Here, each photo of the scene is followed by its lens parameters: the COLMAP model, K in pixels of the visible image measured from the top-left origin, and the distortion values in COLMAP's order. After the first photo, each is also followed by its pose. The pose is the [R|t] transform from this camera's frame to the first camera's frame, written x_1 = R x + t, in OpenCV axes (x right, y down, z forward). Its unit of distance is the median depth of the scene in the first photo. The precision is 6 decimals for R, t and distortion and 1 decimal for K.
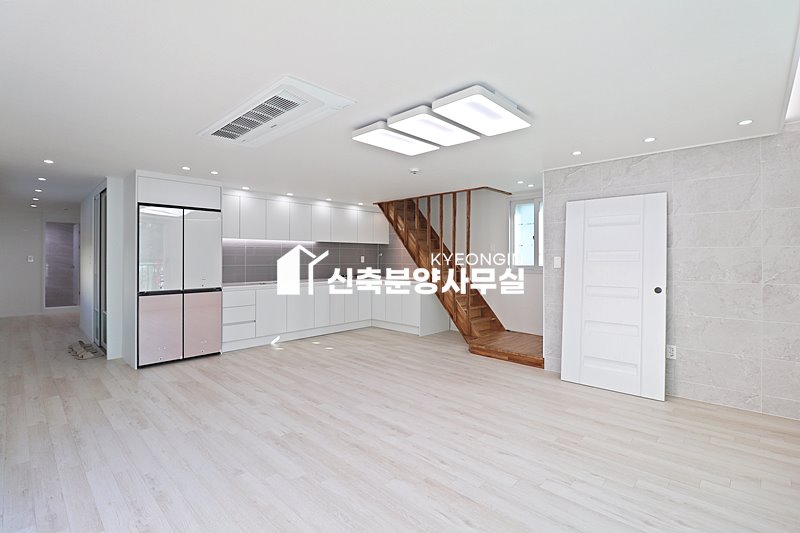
lens RADIAL K [[370.5, 0, 401.5], [0, 370.5, 256.9], [0, 0, 1]] dist [0.000568, -0.014246]
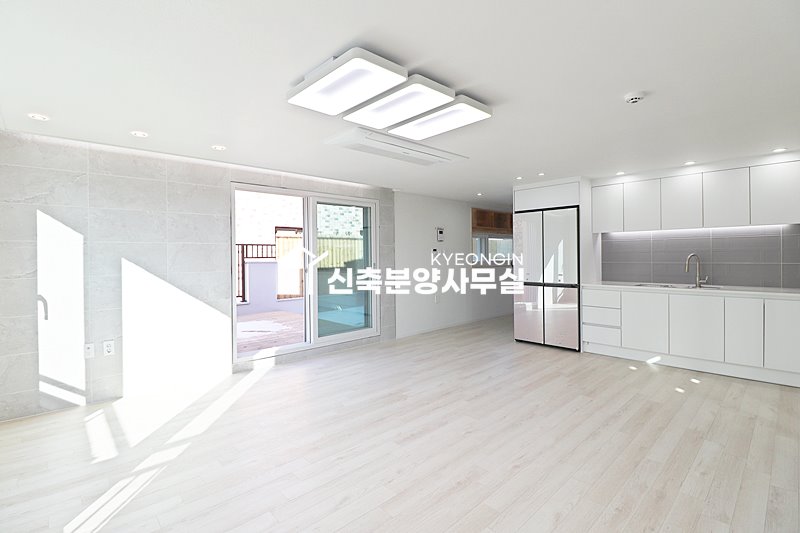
lens RADIAL K [[378.3, 0, 400.9], [0, 378.3, 258.2], [0, 0, 1]] dist [0.001029, -0.011710]
pose [[-0.051382, 0.006074, -0.998661, 0.580066], [0.012905, 0.999902, 0.005417, 0.001824], [0.998596, -0.012609, -0.051455, 0.627488]]
